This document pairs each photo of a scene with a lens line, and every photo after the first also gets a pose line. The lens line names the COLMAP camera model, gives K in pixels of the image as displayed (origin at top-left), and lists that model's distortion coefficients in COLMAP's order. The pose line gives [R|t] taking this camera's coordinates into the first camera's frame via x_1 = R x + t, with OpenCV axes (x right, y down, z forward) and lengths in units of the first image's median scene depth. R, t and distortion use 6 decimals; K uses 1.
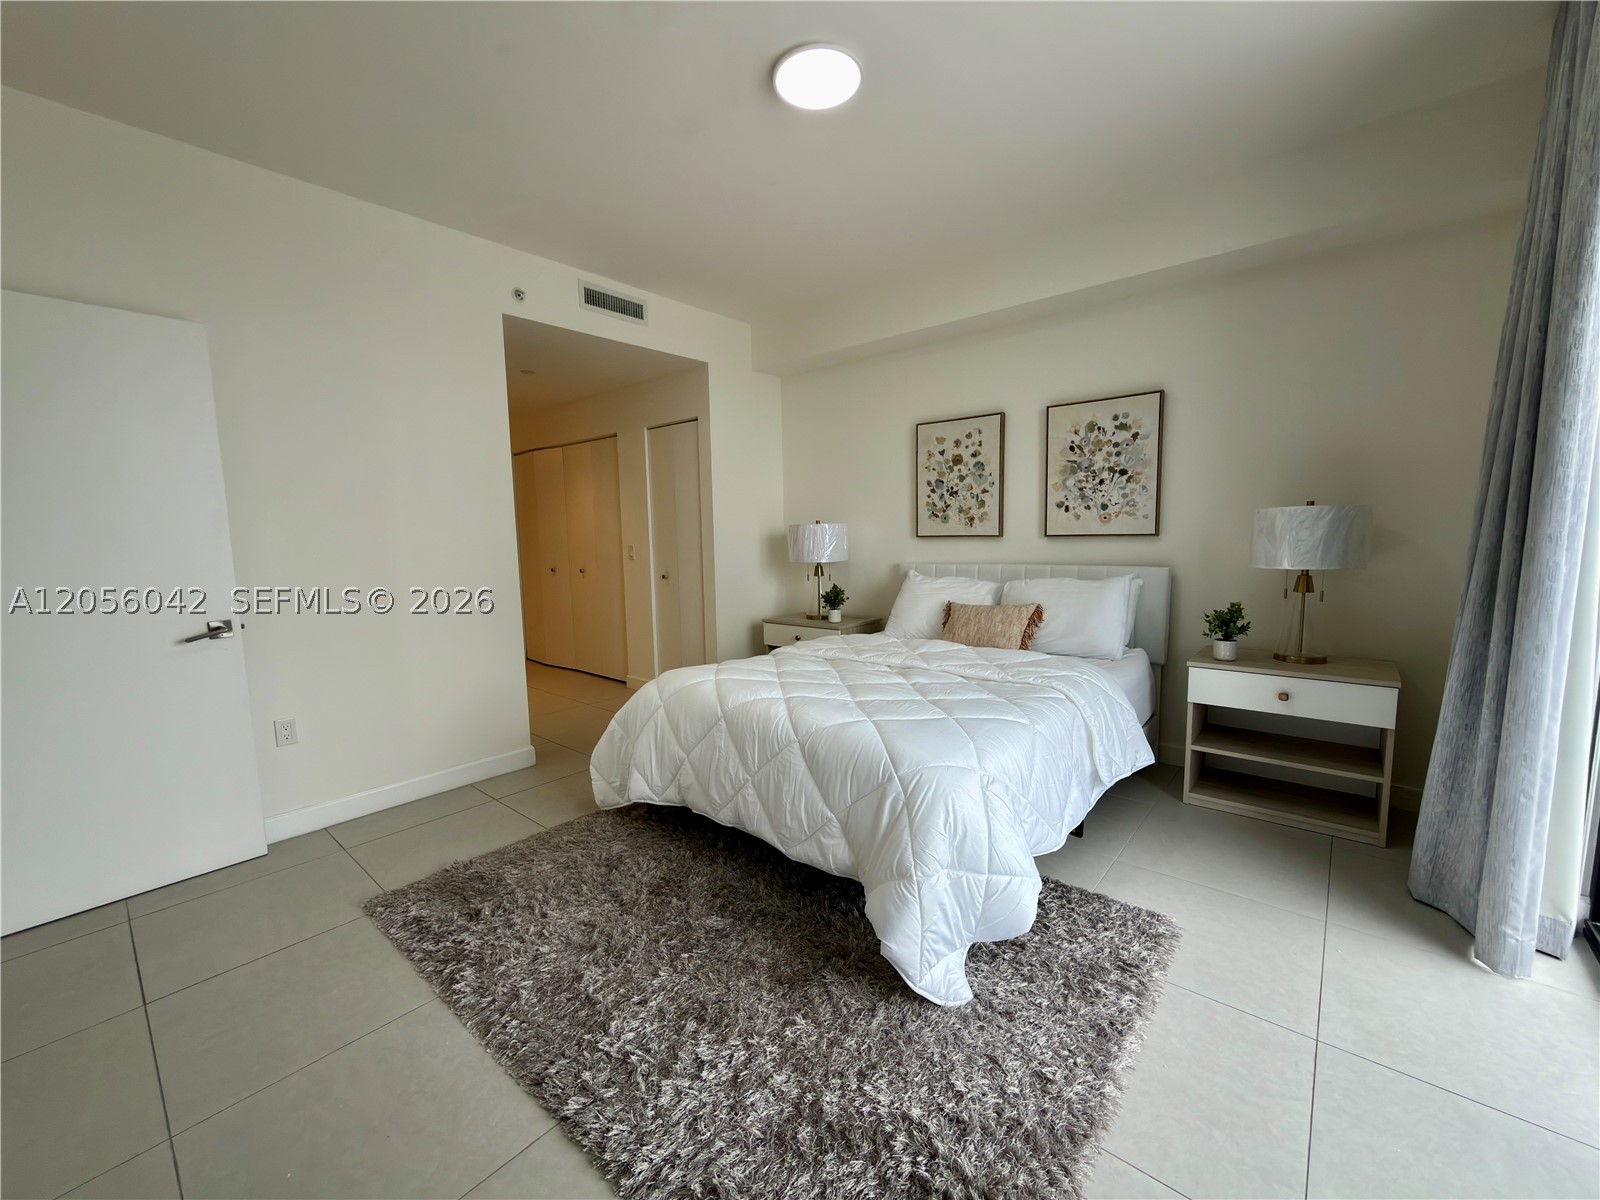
lens RADIAL K [[639.9, 0, 792.4], [0, 639.9, 600.8], [0, 0, 1]] dist [-0.001392, -0.000179]
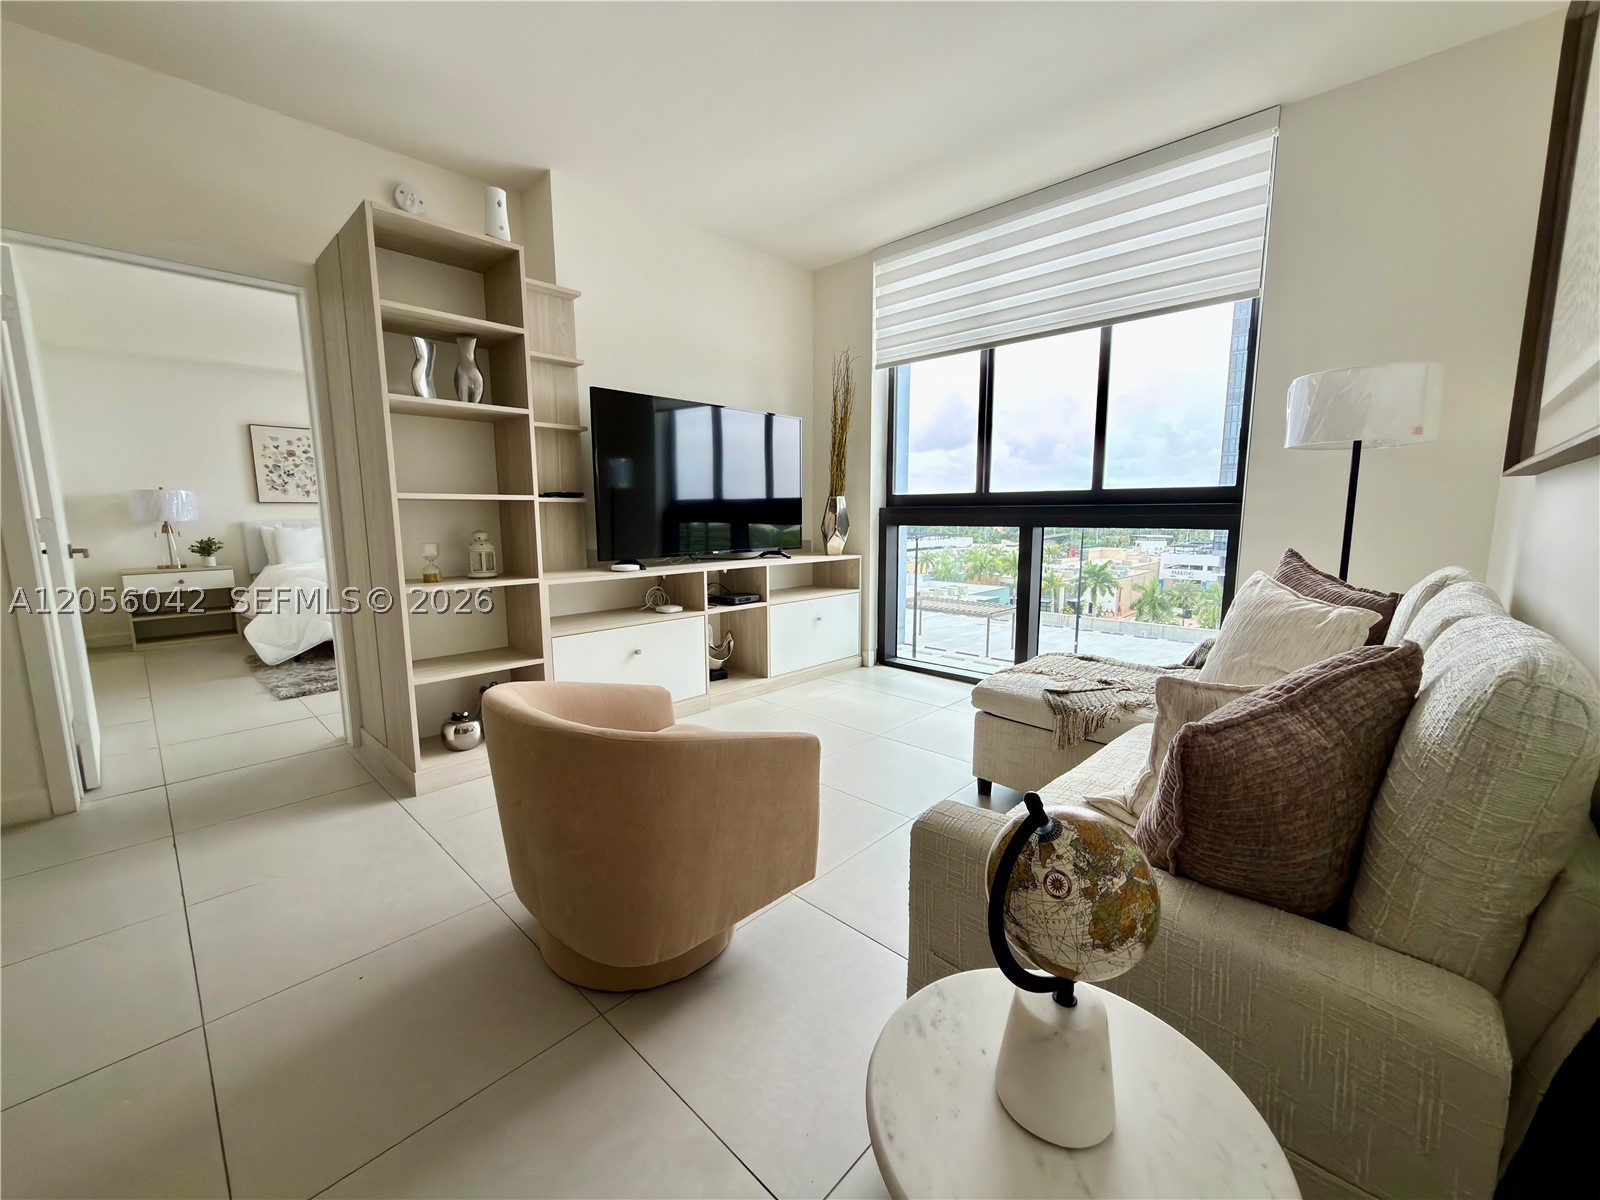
lens RADIAL K [[639.9, 0, 810.7], [0, 639.9, 597.8], [0, 0, 1]] dist [-0.001392, -0.000179]
pose [[0.037769, -0.114175, 0.992742, -1.318875], [0.117786, 0.987035, 0.109037, 0.109262], [-0.992321, 0.112813, 0.050728, -0.305981]]
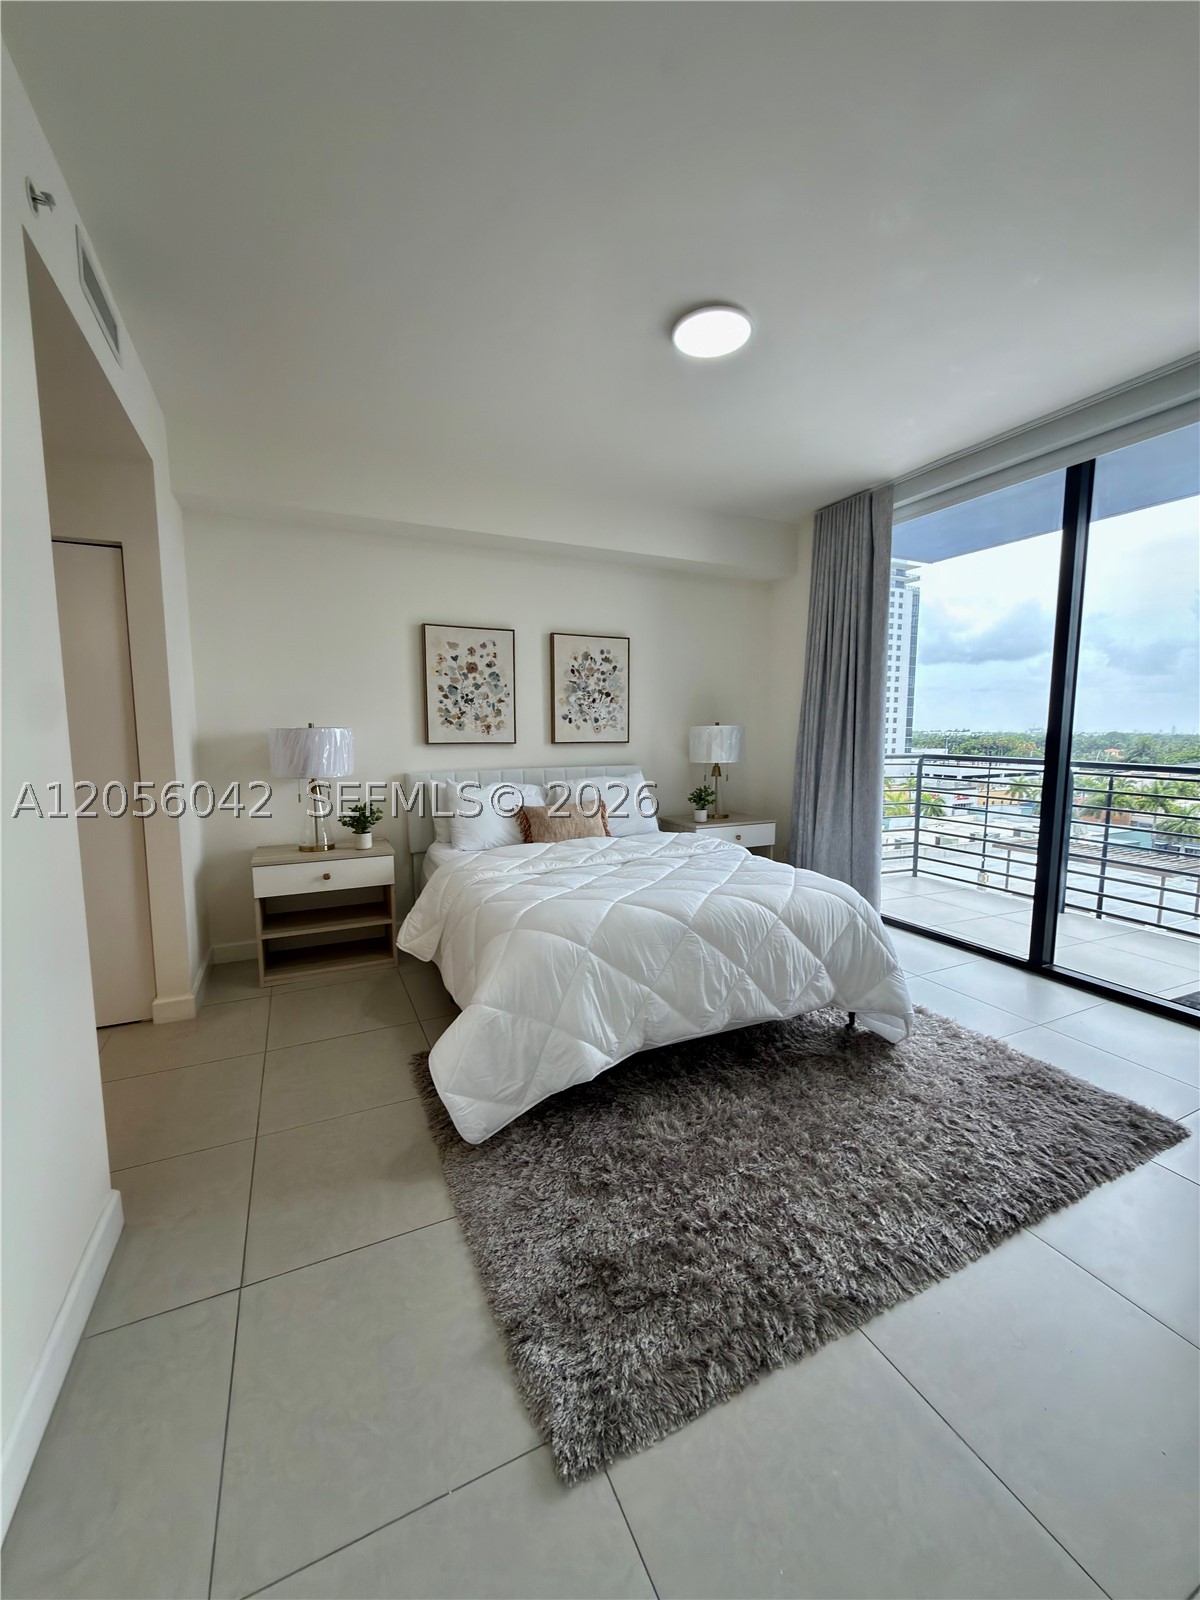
lens RADIAL K [[639.9, 0, 613.6], [0, 639.9, 797.9], [0, 0, 1]] dist [-0.001392, -0.000179]
pose [[0.390835, -0.078313, 0.917123, -0.613373], [0.094207, 0.994545, 0.044777, -0.041493], [-0.915627, 0.068899, 0.396080, 0.421407]]
